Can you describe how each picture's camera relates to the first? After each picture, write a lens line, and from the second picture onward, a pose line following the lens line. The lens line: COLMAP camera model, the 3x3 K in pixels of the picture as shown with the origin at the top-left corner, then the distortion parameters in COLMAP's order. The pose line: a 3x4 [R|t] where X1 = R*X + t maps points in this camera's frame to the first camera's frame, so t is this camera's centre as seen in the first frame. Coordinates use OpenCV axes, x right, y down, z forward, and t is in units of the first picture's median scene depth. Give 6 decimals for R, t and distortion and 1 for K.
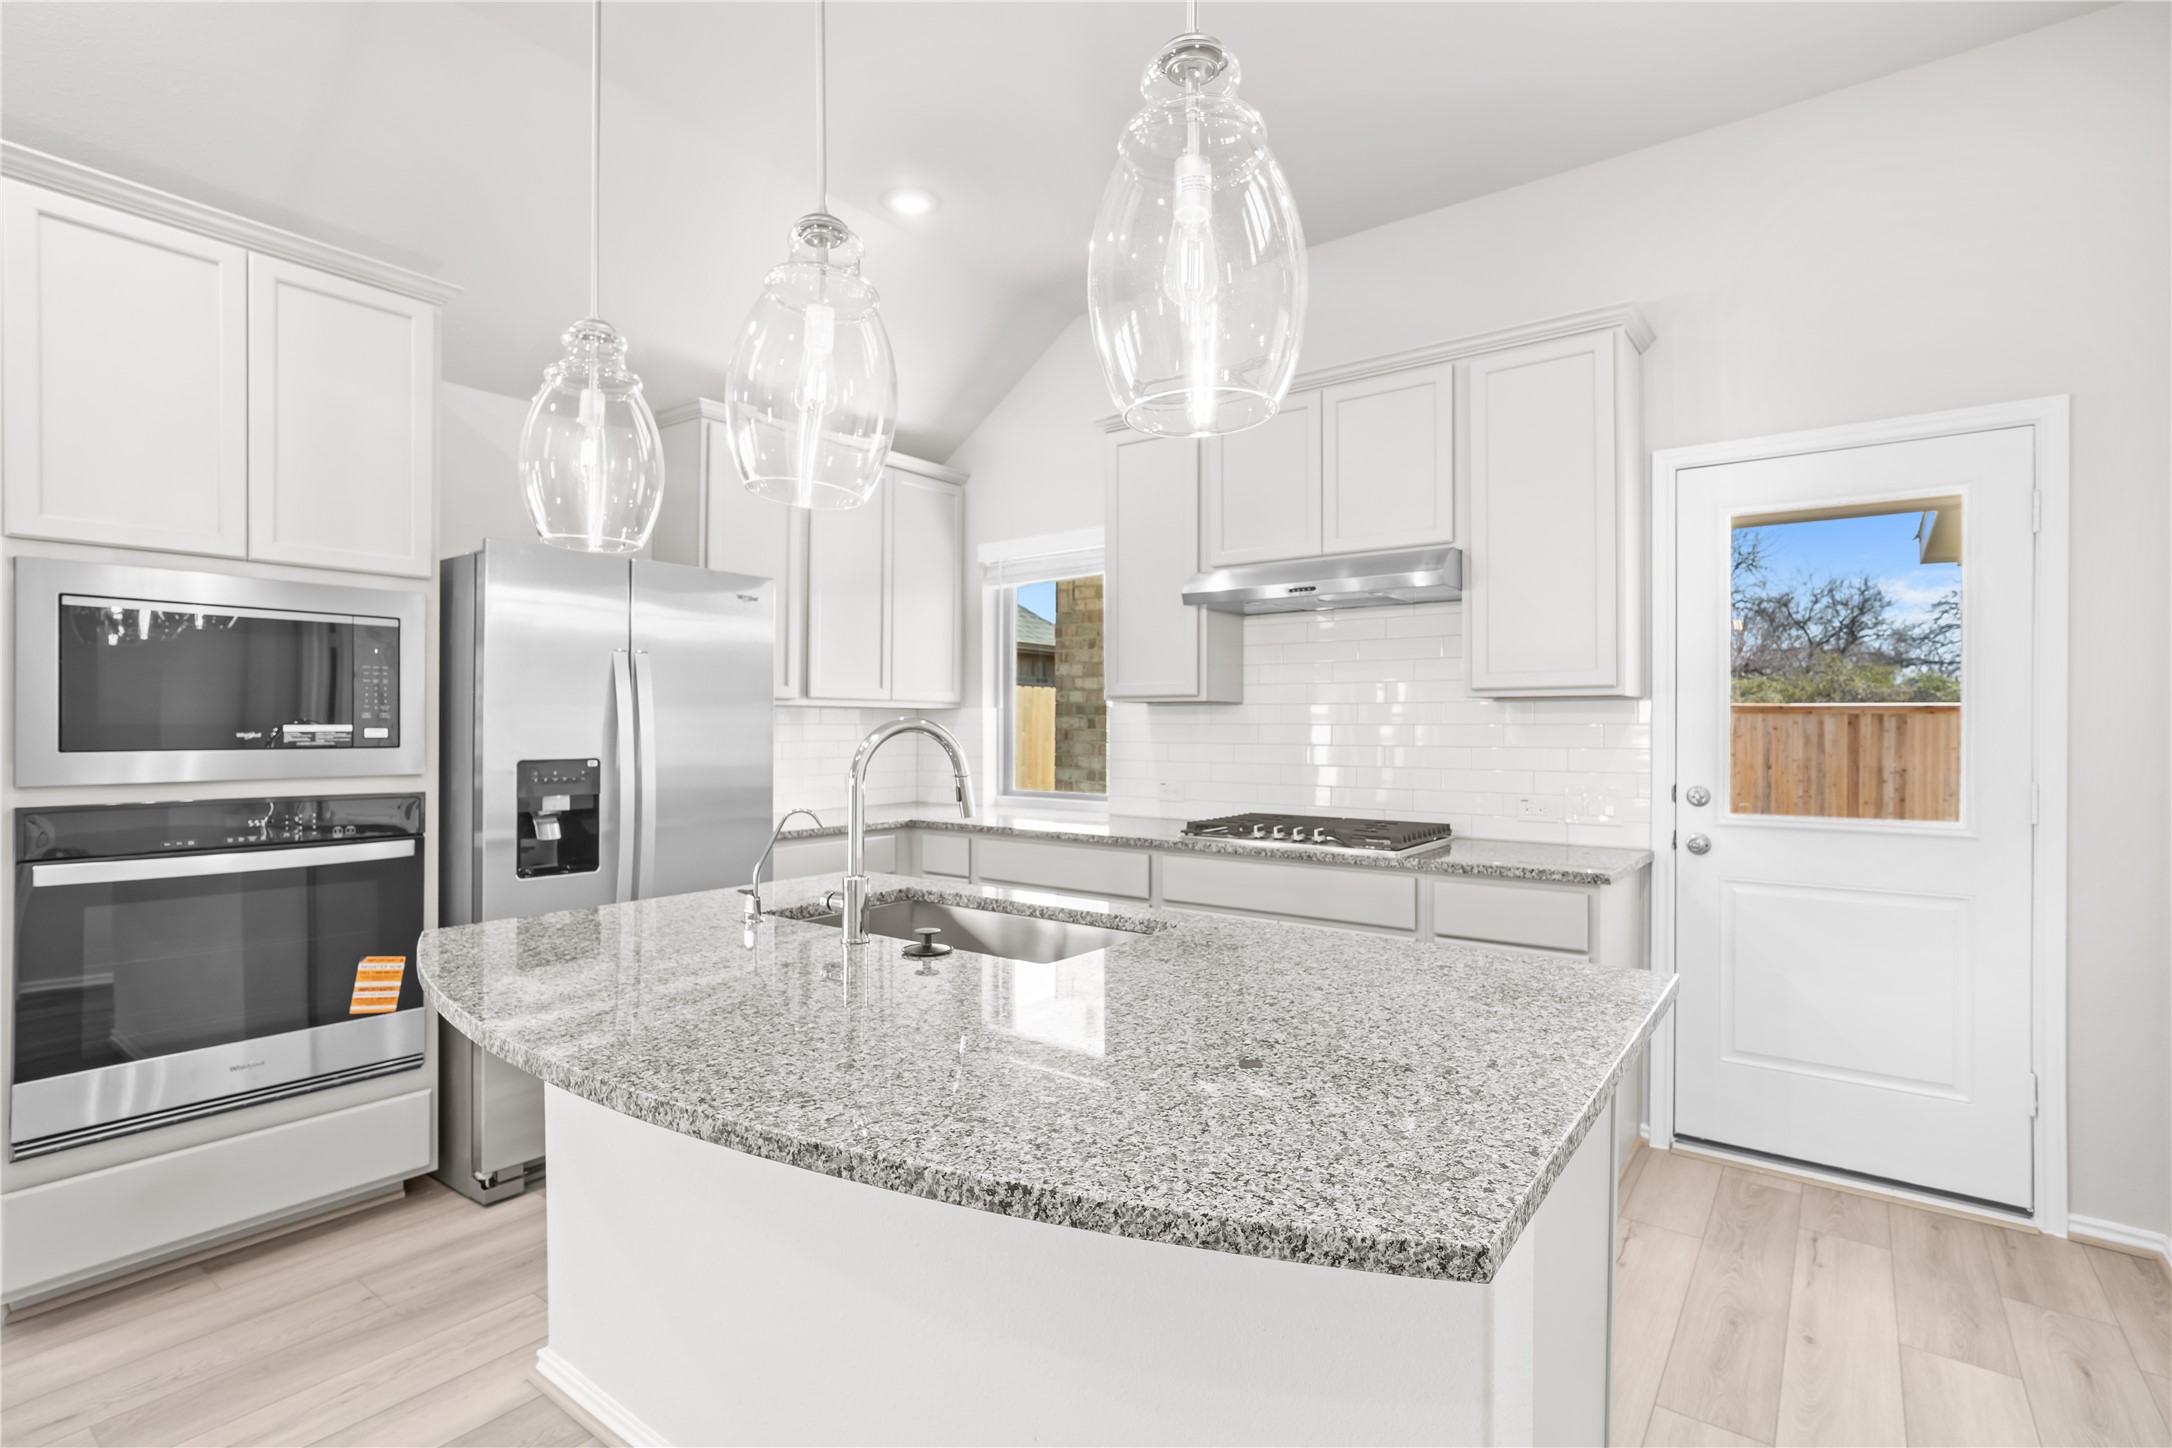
lens RADIAL K [[1022.0, 0, 1099.2], [0, 1022.0, 728.3], [0, 0, 1]] dist [-0.010274, 0.000995]
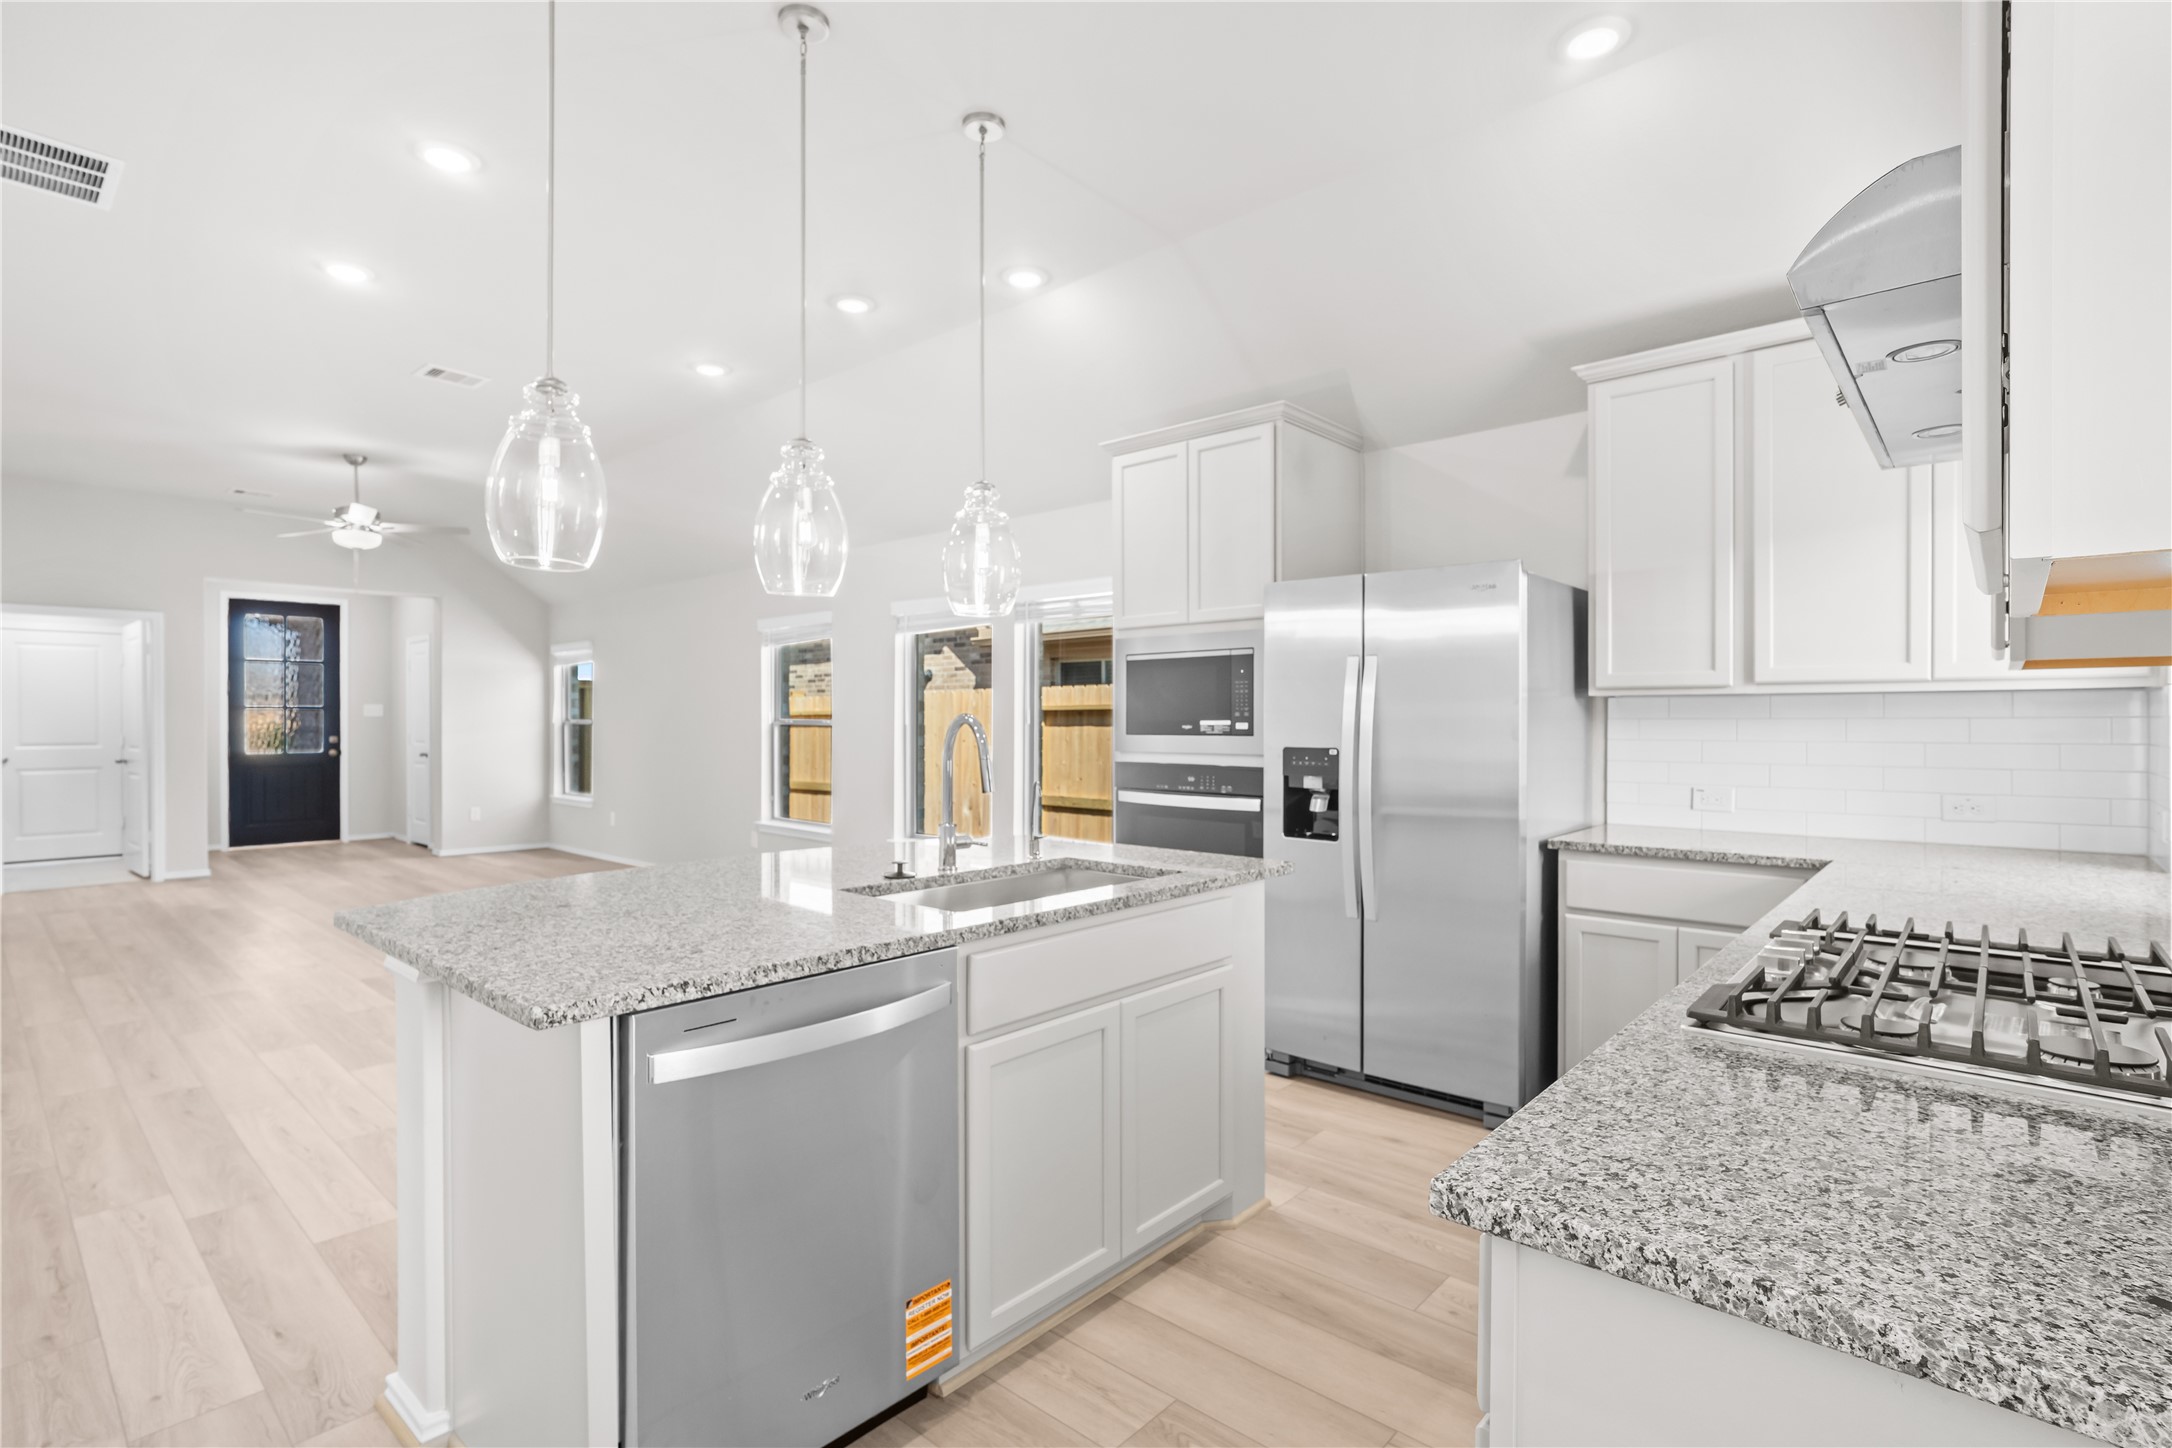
lens RADIAL K [[1022.0, 0, 1076.0], [0, 1022.0, 726.3], [0, 0, 1]] dist [-0.010274, 0.000995]
pose [[-0.095375, 0.003528, -0.995435, 0.786350], [-0.001260, 0.999992, 0.003665, 0.000048], [0.995441, 0.001604, -0.095369, 0.871653]]
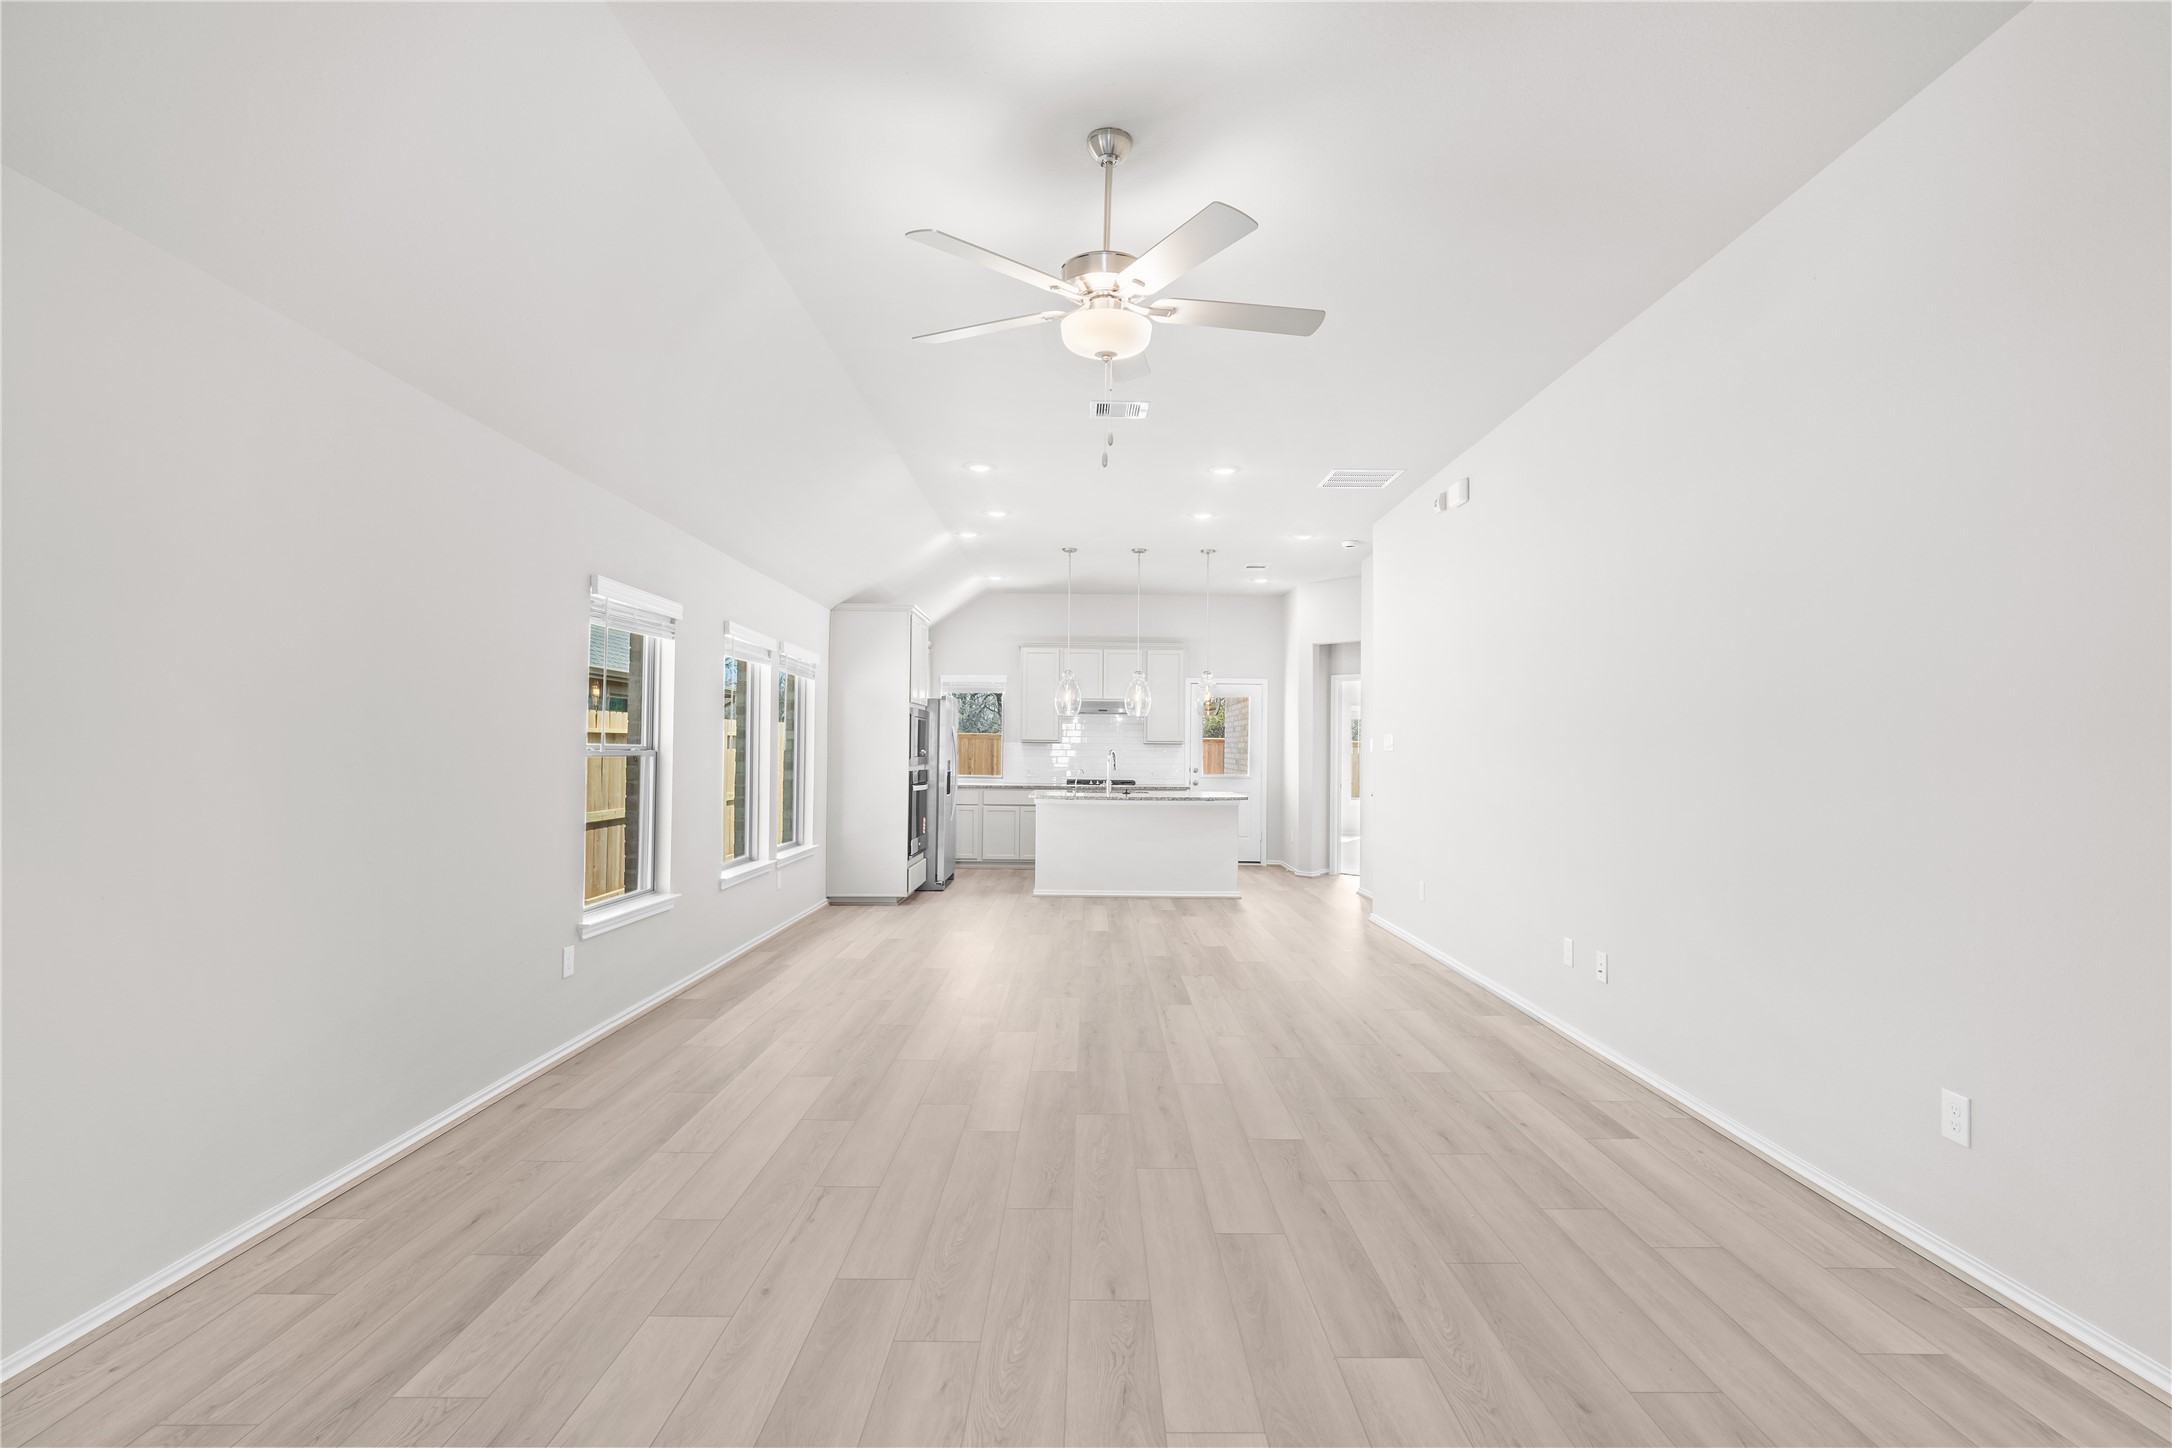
lens RADIAL K [[1022.0, 0, 1082.1], [0, 1022.0, 721.8], [0, 0, 1]] dist [-0.010274, 0.000995]
pose [[0.804810, 0.022036, 0.593123, -2.278979], [-0.007389, 0.999605, -0.027111, -0.008203], [-0.593486, 0.017437, 0.804655, -2.058430]]
